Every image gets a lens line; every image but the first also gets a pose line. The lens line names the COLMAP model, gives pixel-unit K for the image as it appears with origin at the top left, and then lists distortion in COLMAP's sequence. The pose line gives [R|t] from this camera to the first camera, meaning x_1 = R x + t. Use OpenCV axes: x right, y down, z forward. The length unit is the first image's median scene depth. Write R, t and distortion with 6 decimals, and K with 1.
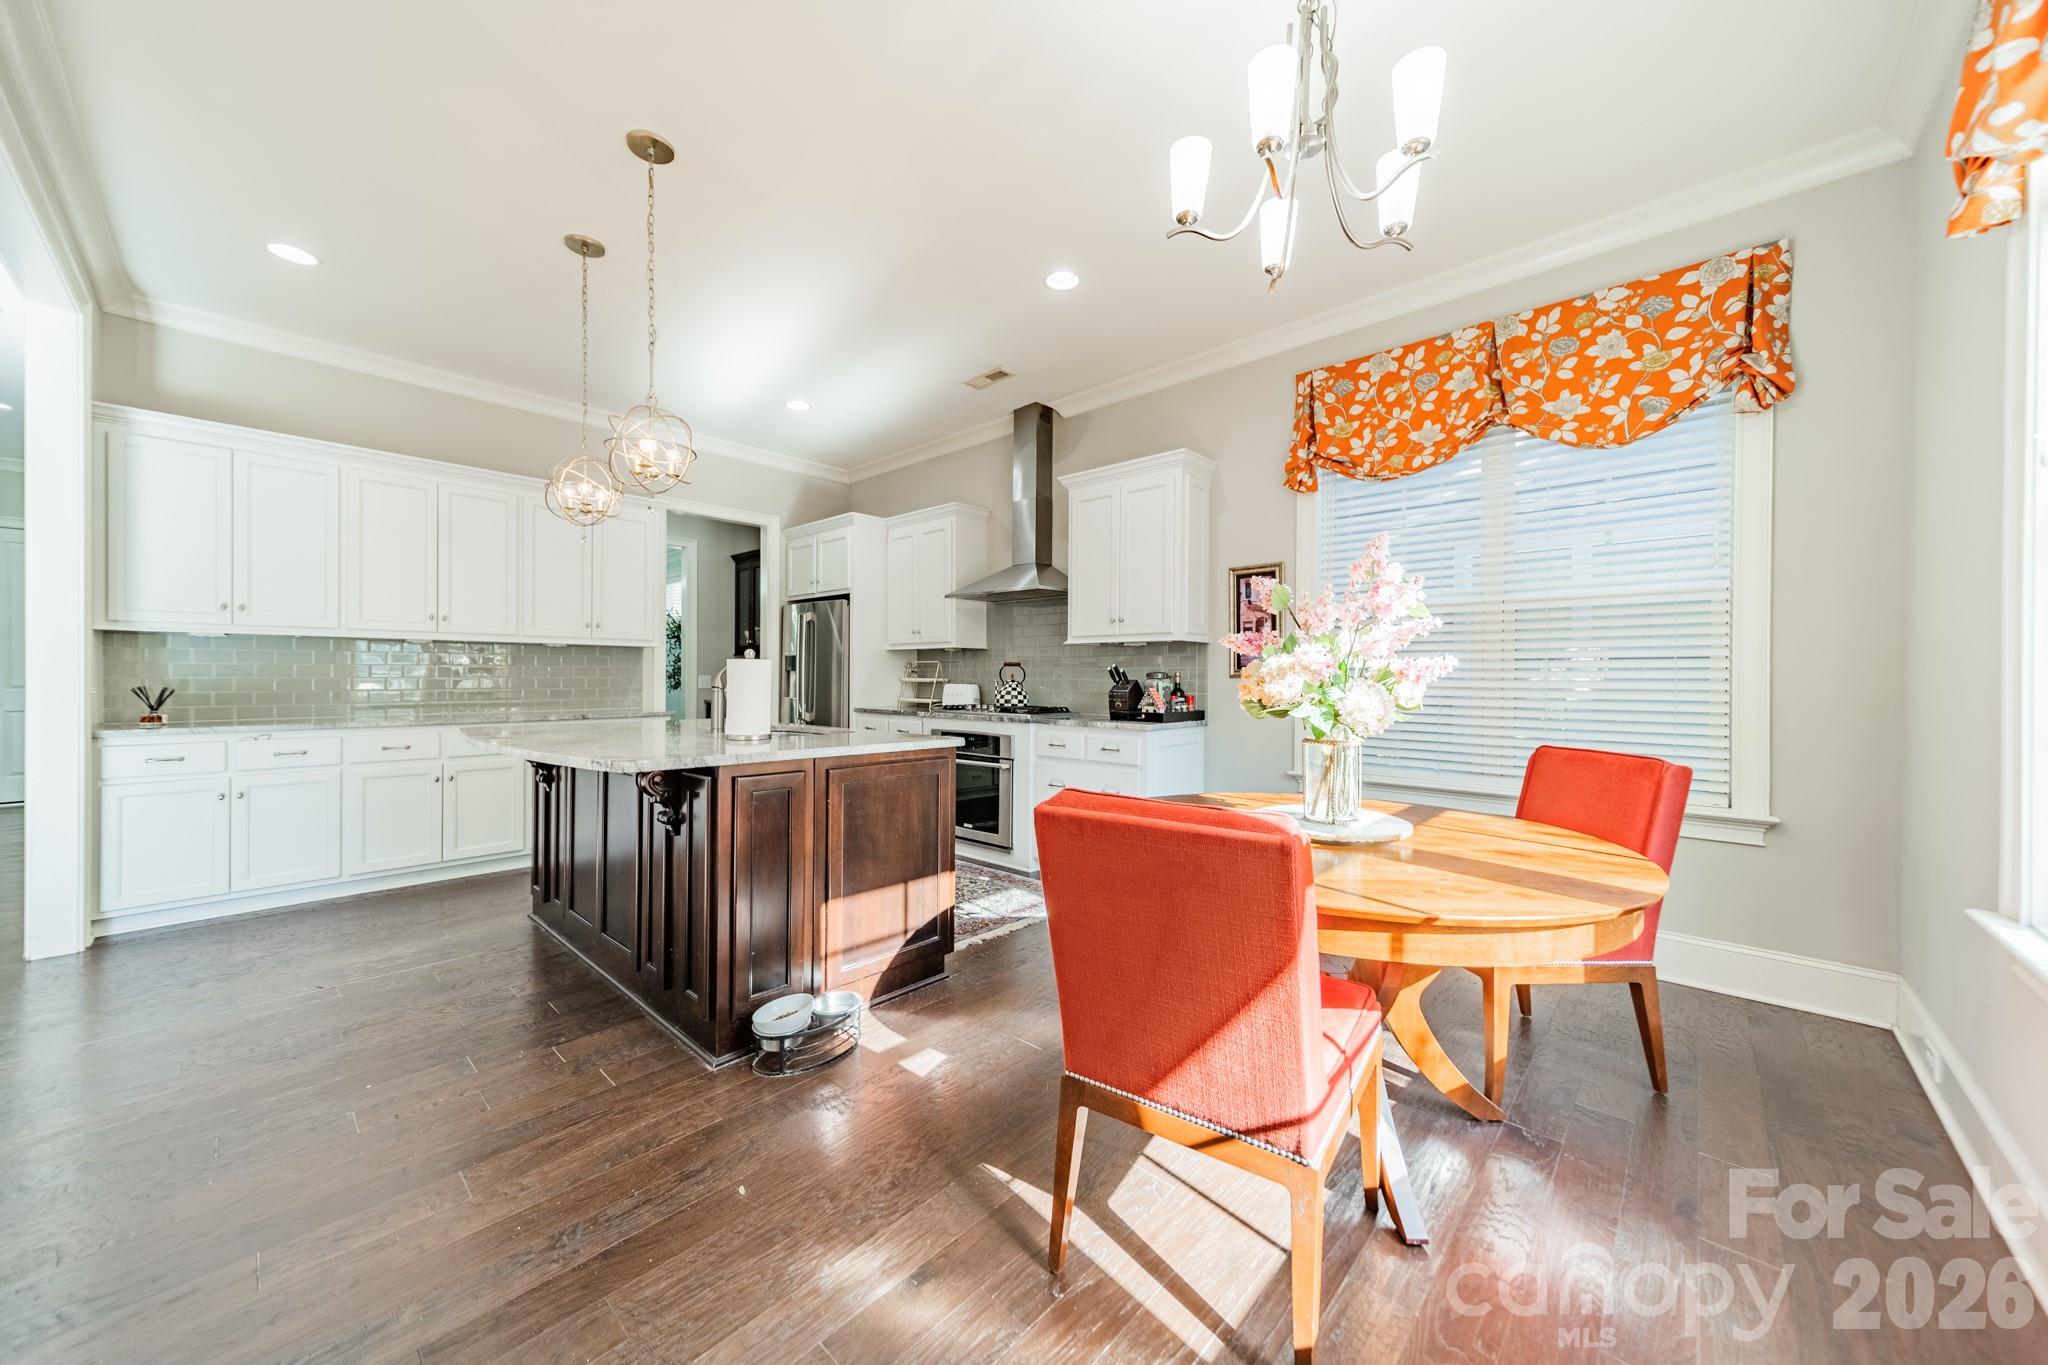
lens RADIAL K [[726.5, 0, 1027.3], [0, 726.5, 676.4], [0, 0, 1]] dist [0.005873, 0.000000]
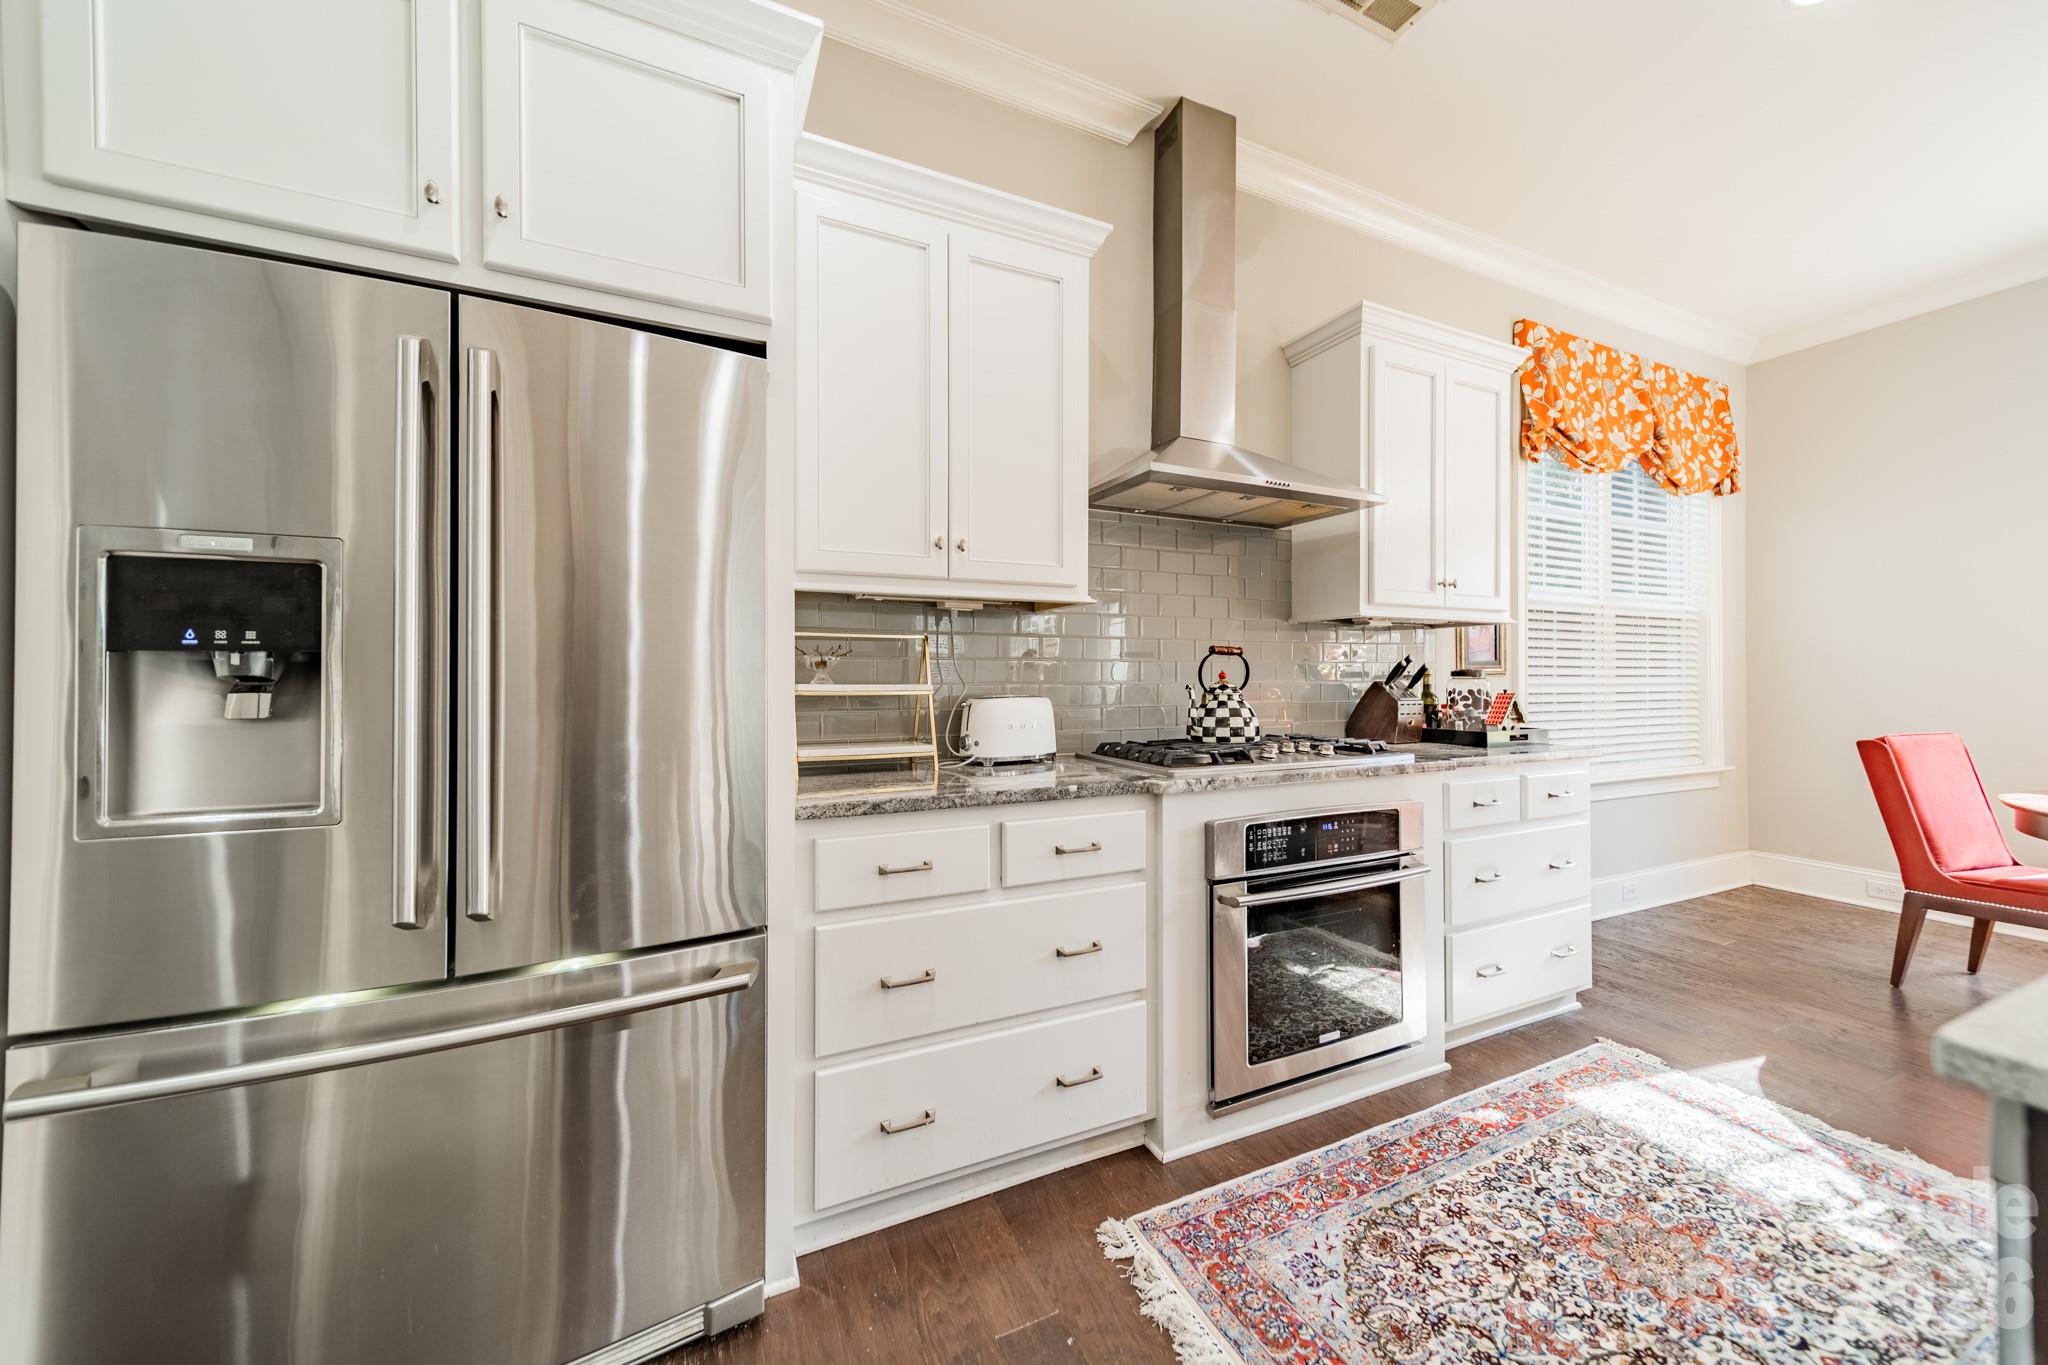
lens RADIAL K [[732.2, 0, 1025.2], [0, 732.2, 675.8], [0, 0, 1]] dist [0.005847, -0.000028]
pose [[0.381741, -0.005106, 0.924255, -0.666600], [0.003532, 0.999985, 0.004066, -0.004353], [-0.924262, 0.001712, 0.381754, 1.251718]]
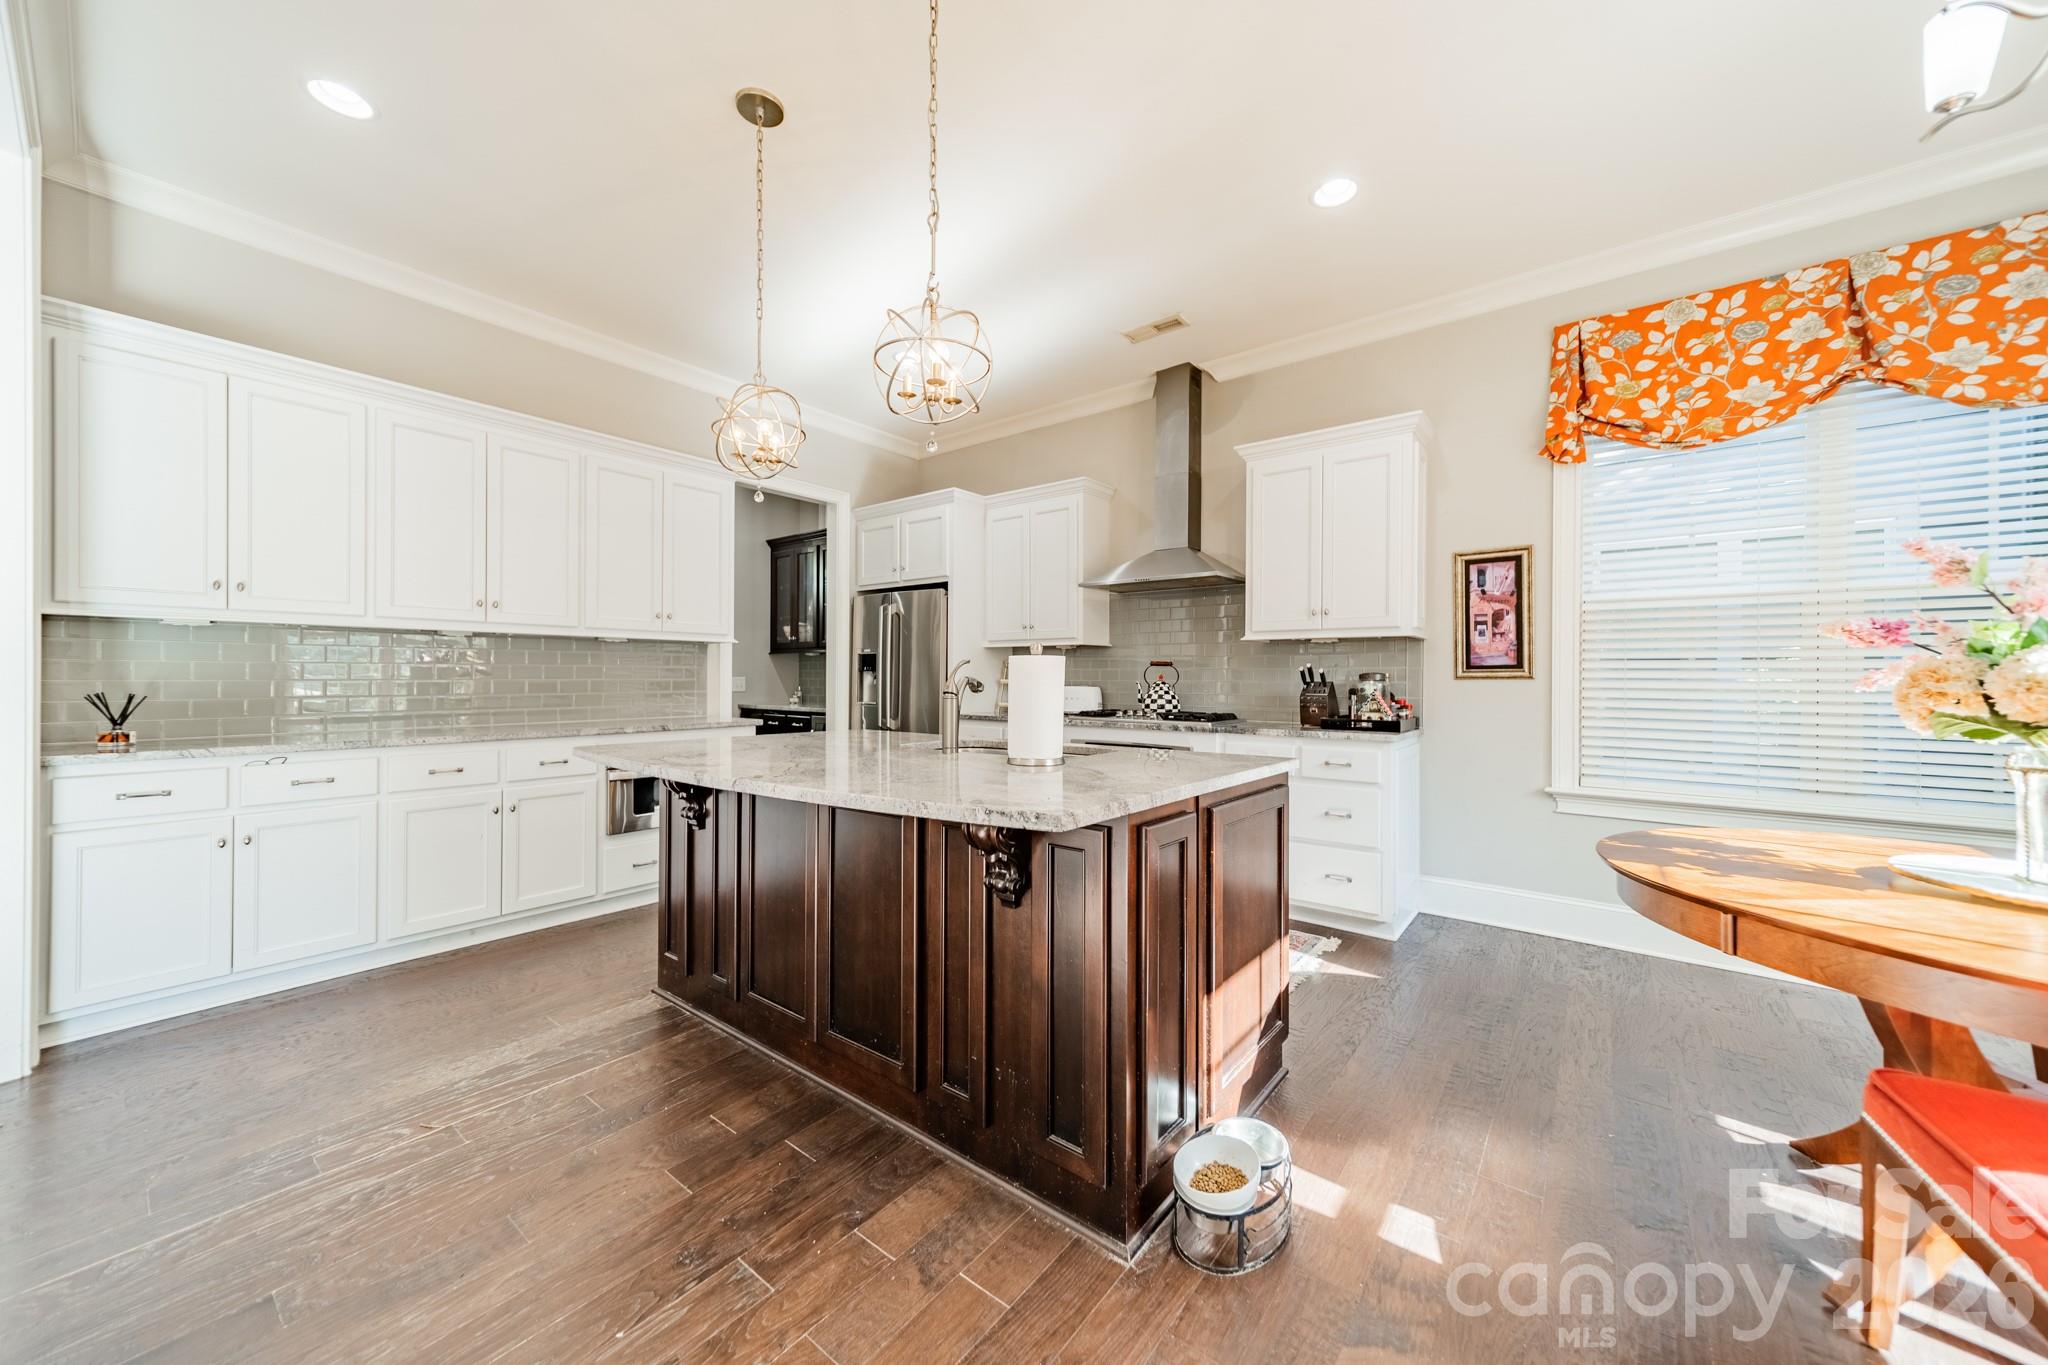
lens RADIAL K [[732.2, 0, 1025.2], [0, 732.2, 675.8], [0, 0, 1]] dist [0.005847, -0.000028]
pose [[0.997112, -0.000601, 0.075938, -0.330815], [0.000728, 0.999998, -0.001643, -0.001294], [-0.075937, 0.001693, 0.997111, 0.189006]]
